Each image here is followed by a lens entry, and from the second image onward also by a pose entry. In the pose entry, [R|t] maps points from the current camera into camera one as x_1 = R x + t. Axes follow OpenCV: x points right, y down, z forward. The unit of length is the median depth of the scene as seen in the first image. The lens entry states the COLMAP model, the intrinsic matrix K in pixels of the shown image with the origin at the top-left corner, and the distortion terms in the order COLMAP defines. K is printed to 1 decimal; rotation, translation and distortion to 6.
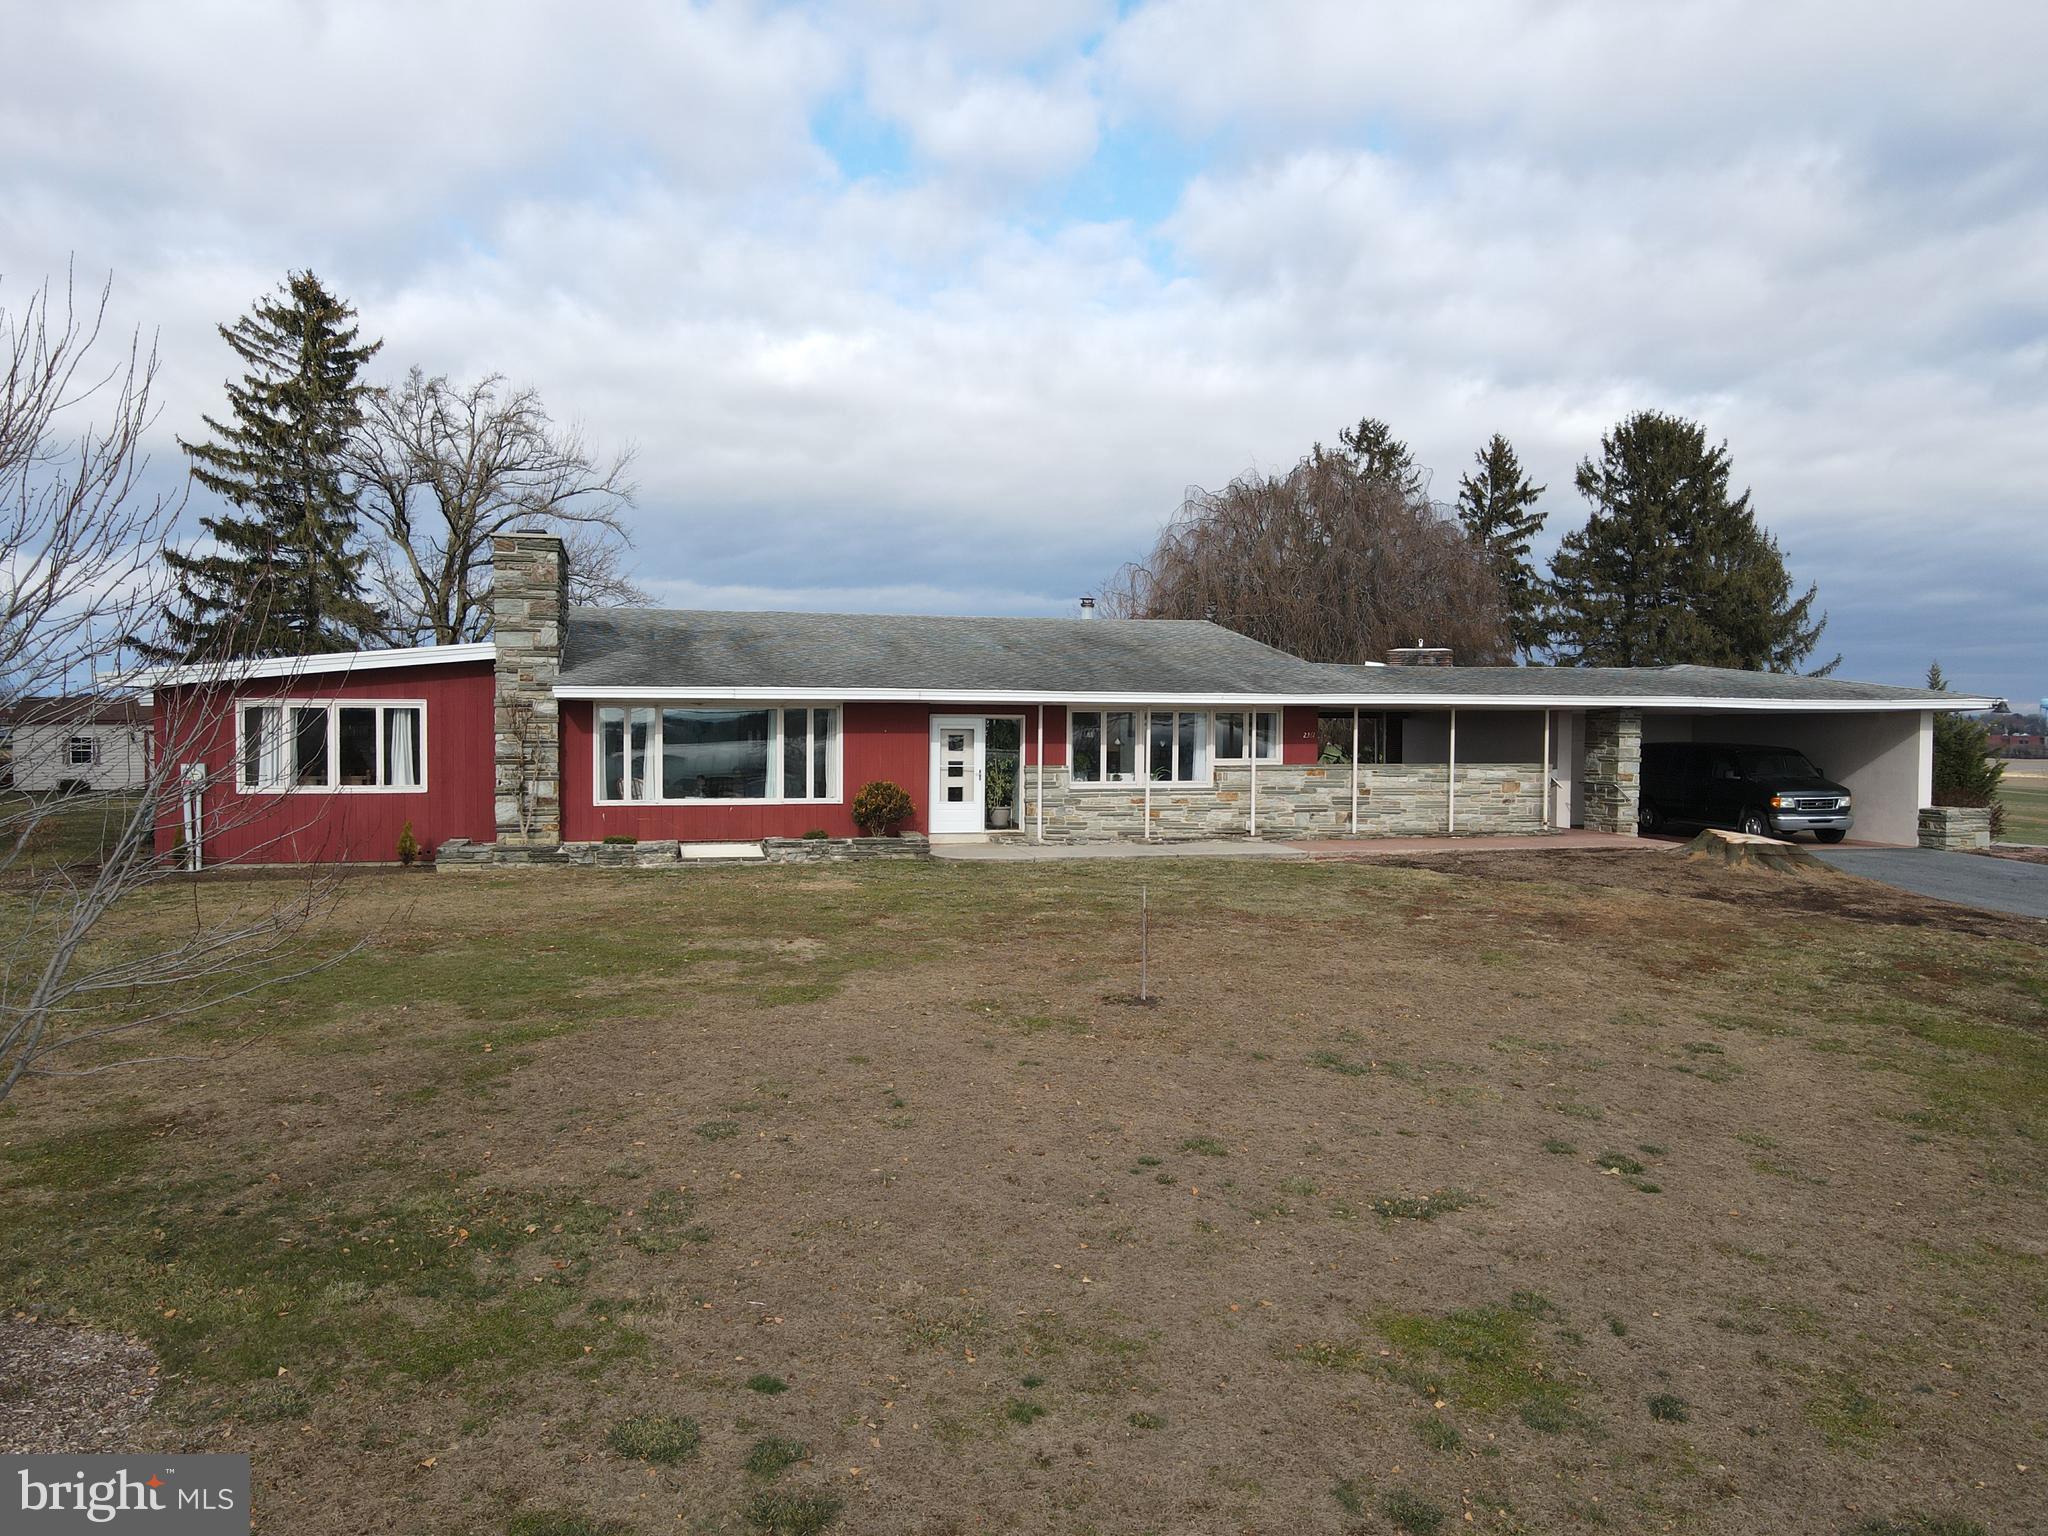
lens RADIAL K [[1507.9, 0, 1018.9], [0, 1507.9, 768.6], [0, 0, 1]] dist [-0.004400, 0.032989]
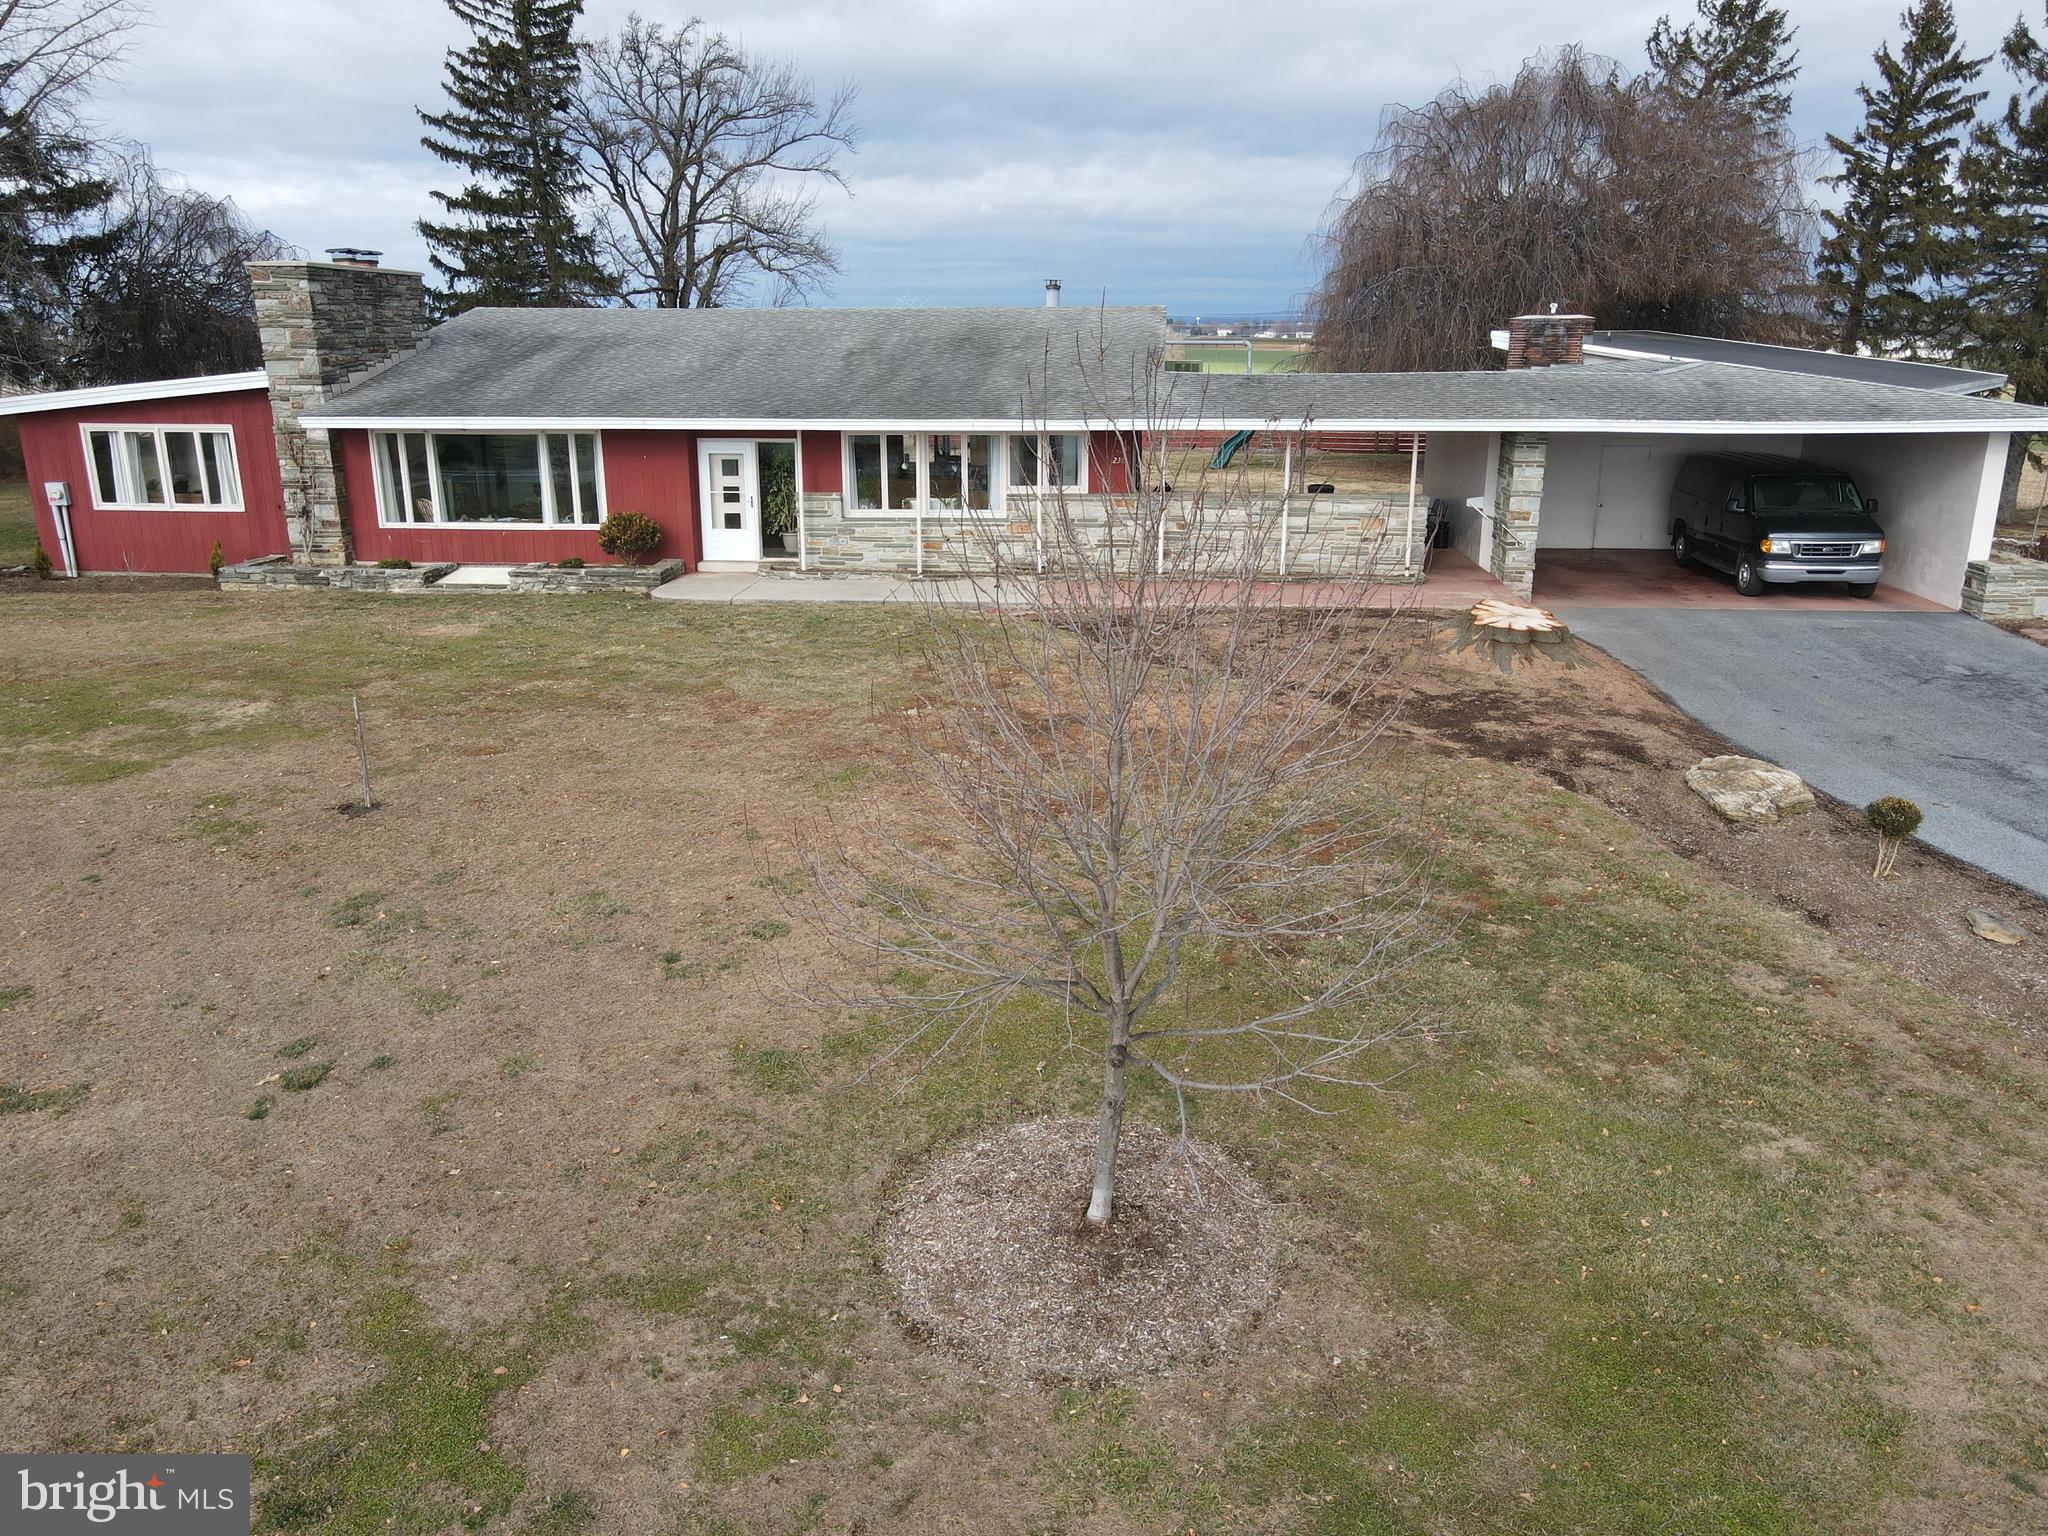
lens RADIAL K [[1507.9, 0, 1021.0], [0, 1507.9, 765.8], [0, 0, 1]] dist [-0.004400, 0.032989]
pose [[0.941789, 0.085568, -0.325132, 0.494362], [-0.003047, 0.969202, 0.246249, -0.074470], [0.336190, -0.230924, 0.913045, 0.140378]]
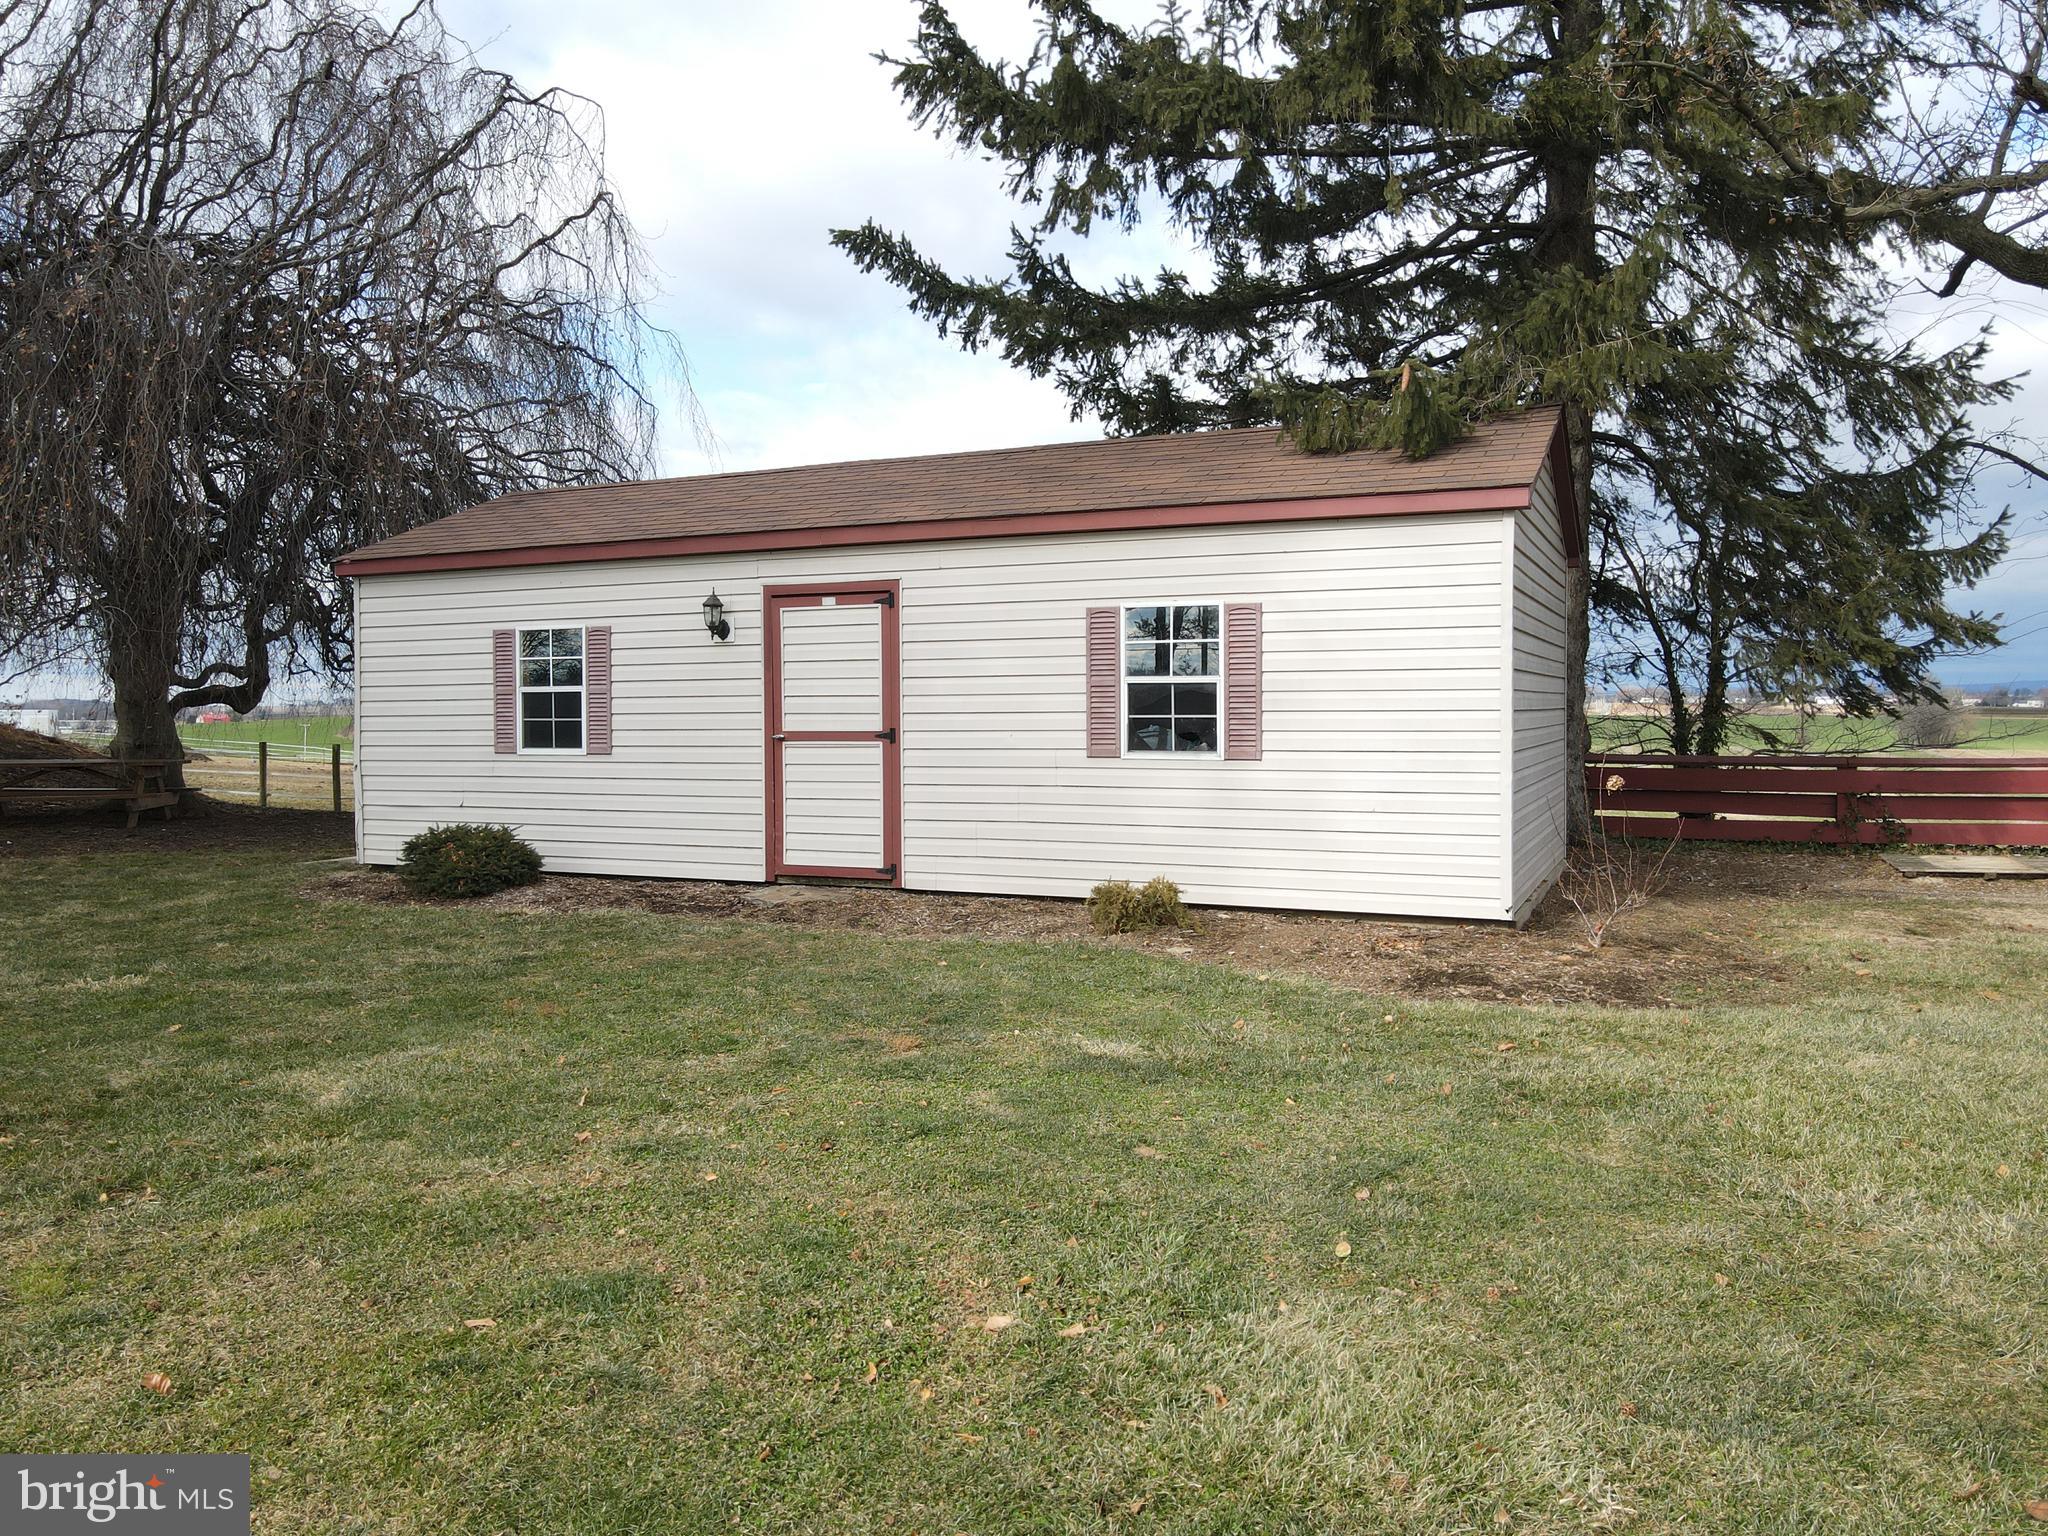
lens RADIAL K [[1507.9, 0, 1022.7], [0, 1507.9, 772.3], [0, 0, 1]] dist [-0.004400, 0.032989]
pose [[0.707067, 0.019605, -0.706875, -0.846848], [-0.018024, 0.999791, 0.009700, -0.006534], [0.706917, 0.005882, 0.707272, 1.804461]]
